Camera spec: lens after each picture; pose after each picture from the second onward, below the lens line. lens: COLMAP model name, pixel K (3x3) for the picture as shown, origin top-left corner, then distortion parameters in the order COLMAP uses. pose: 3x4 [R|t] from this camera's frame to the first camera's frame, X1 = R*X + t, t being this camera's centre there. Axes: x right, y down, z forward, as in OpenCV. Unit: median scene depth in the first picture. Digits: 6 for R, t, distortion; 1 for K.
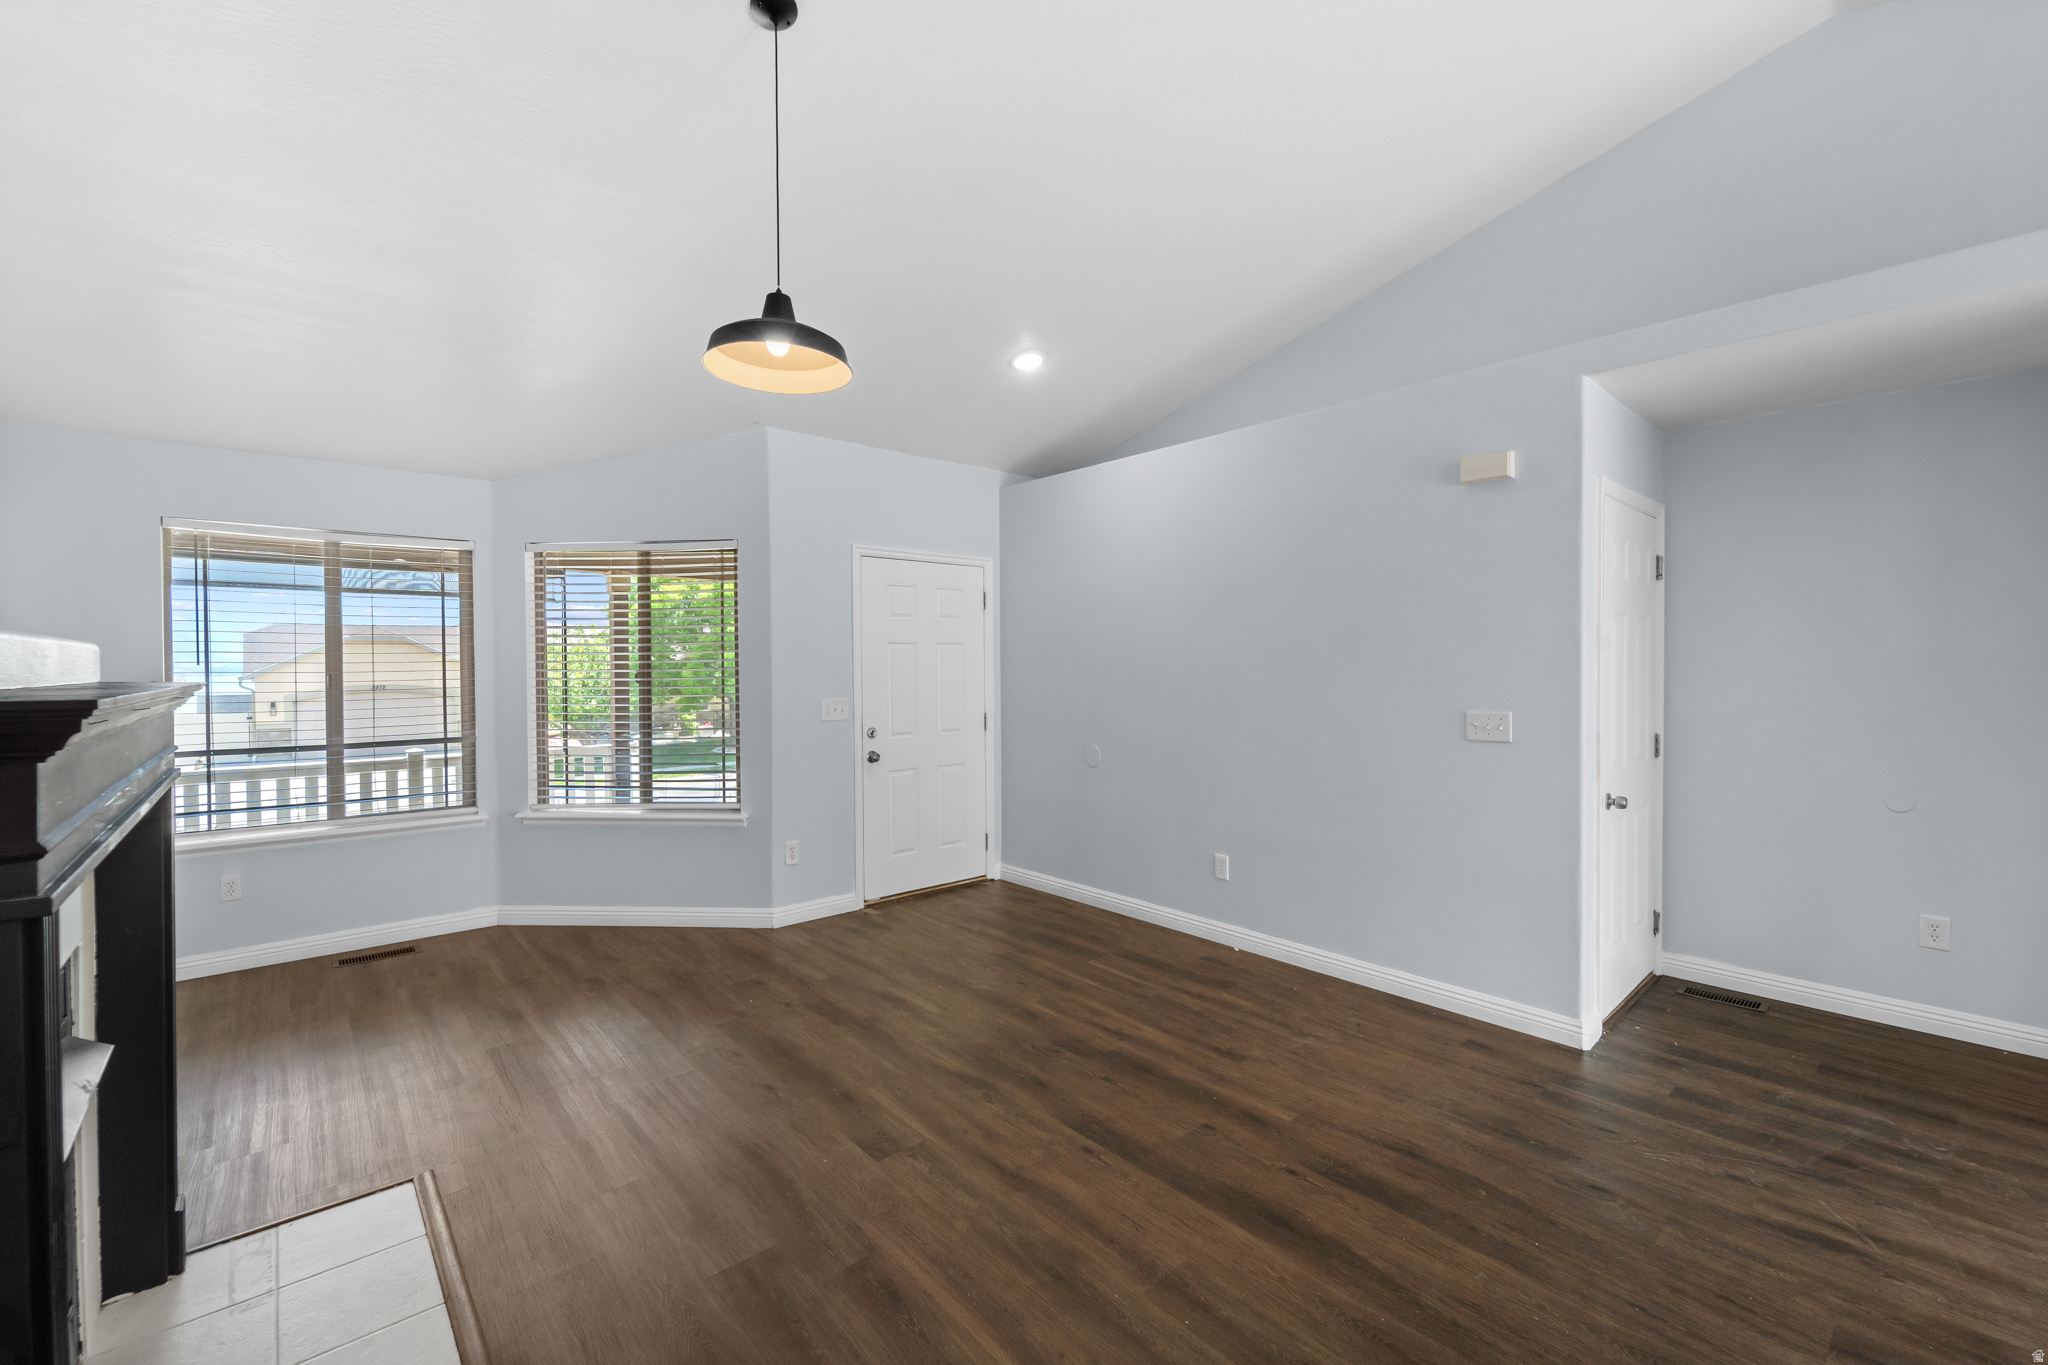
lens RADIAL K [[841.0, 0, 1024.0], [0, 841.0, 682.5], [0, 0, 1]] dist [0.001215, -0.000603]
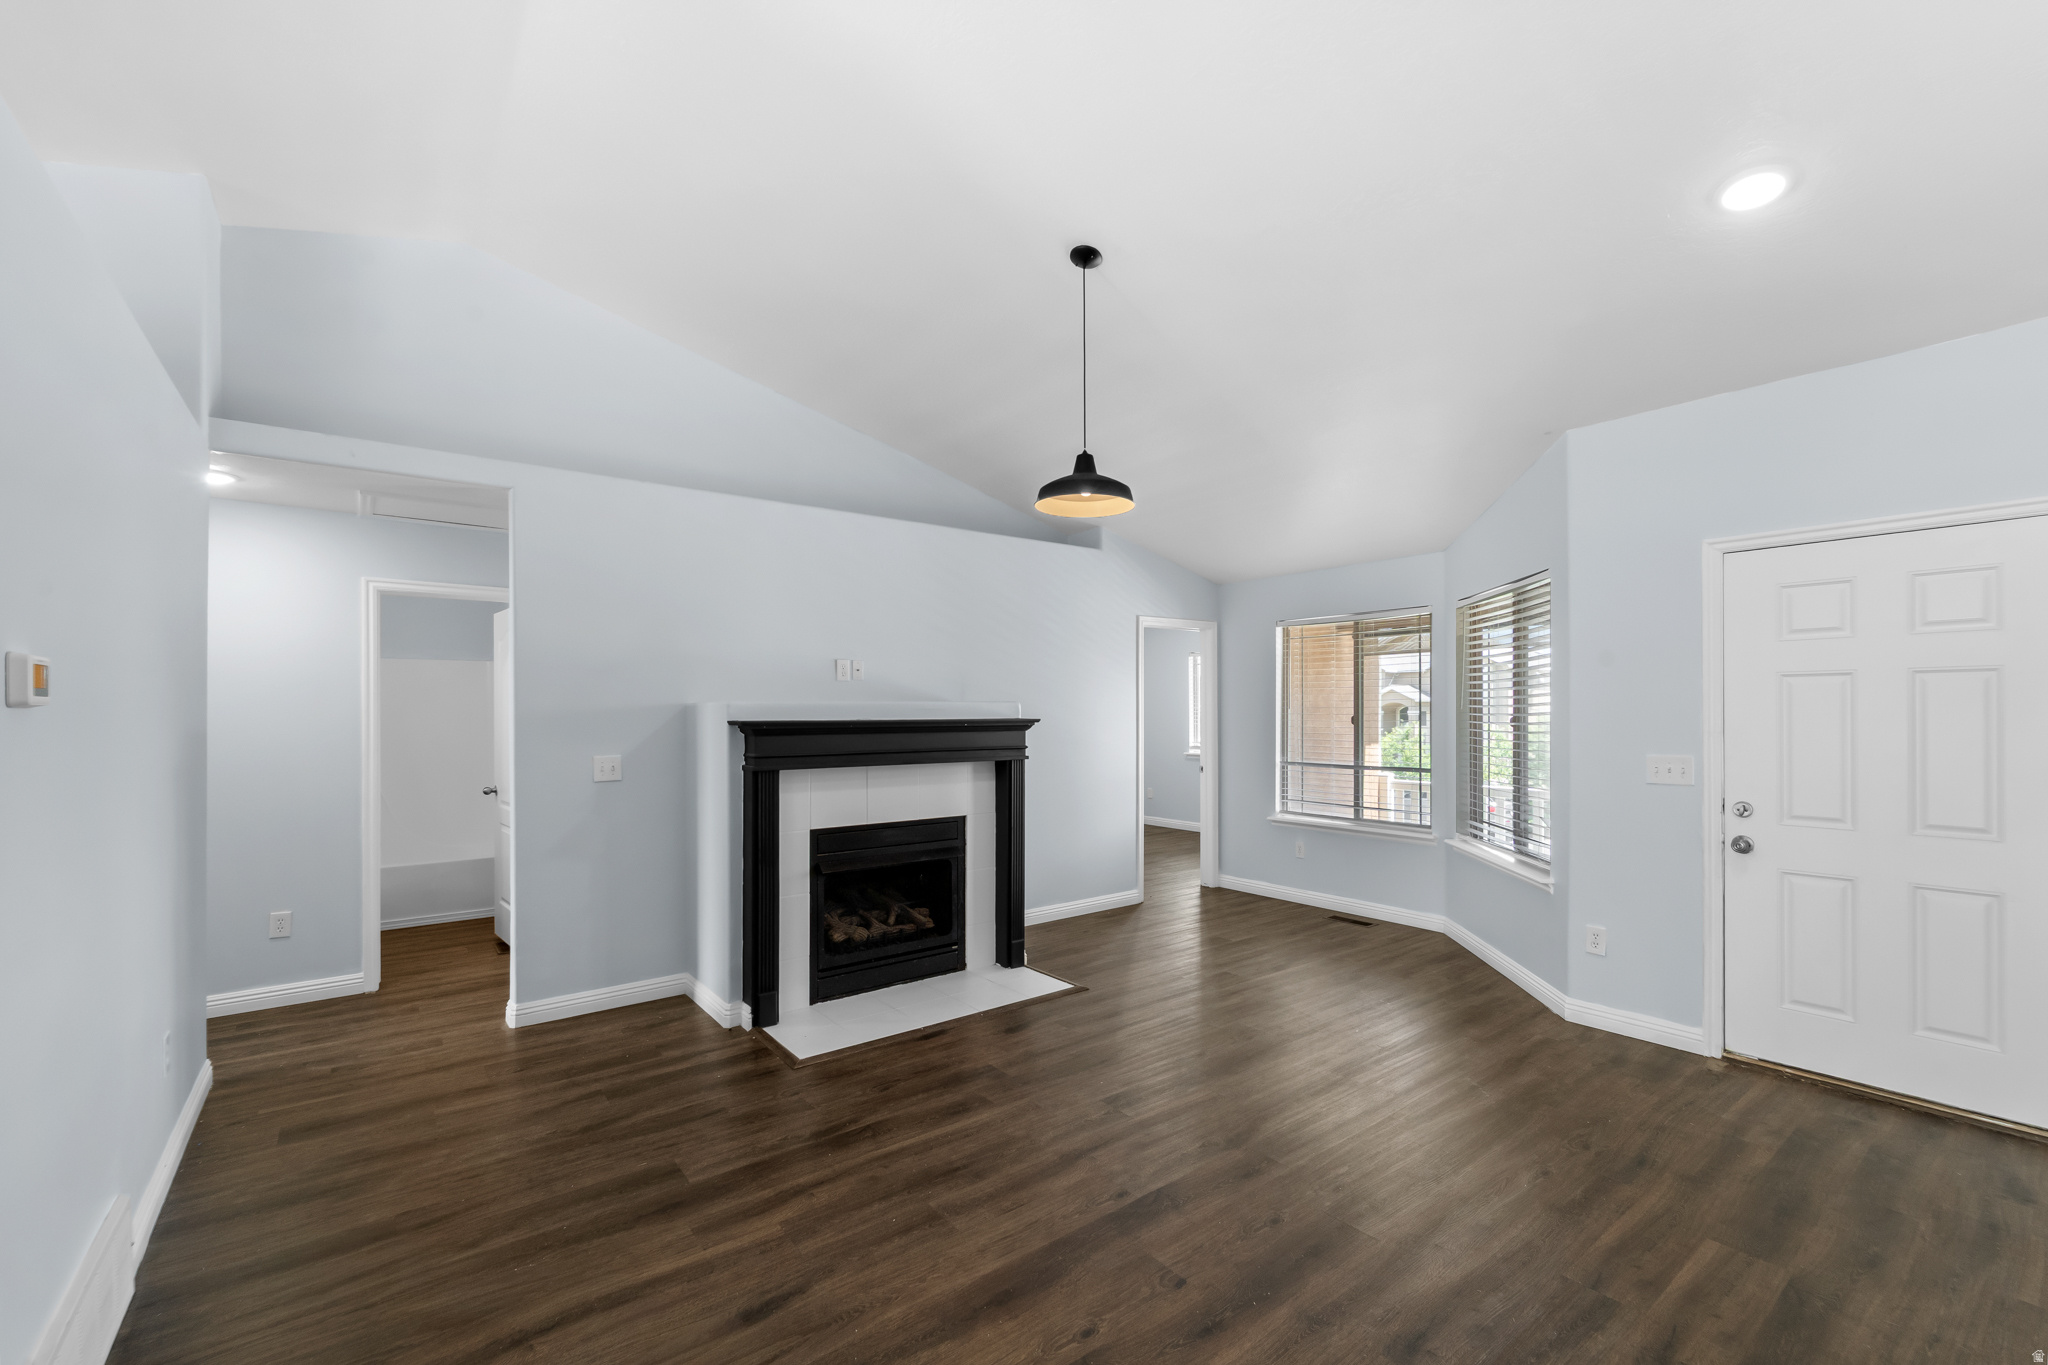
lens RADIAL K [[850.0, 0, 1024.4], [0, 850.0, 710.8], [0, 0, 1]] dist [-0.000119, -0.000697]
pose [[-0.064091, 0.004672, -0.997933, 0.769241], [-0.017098, 0.999837, 0.005779, -0.019777], [0.997798, 0.017433, -0.064001, 0.657255]]
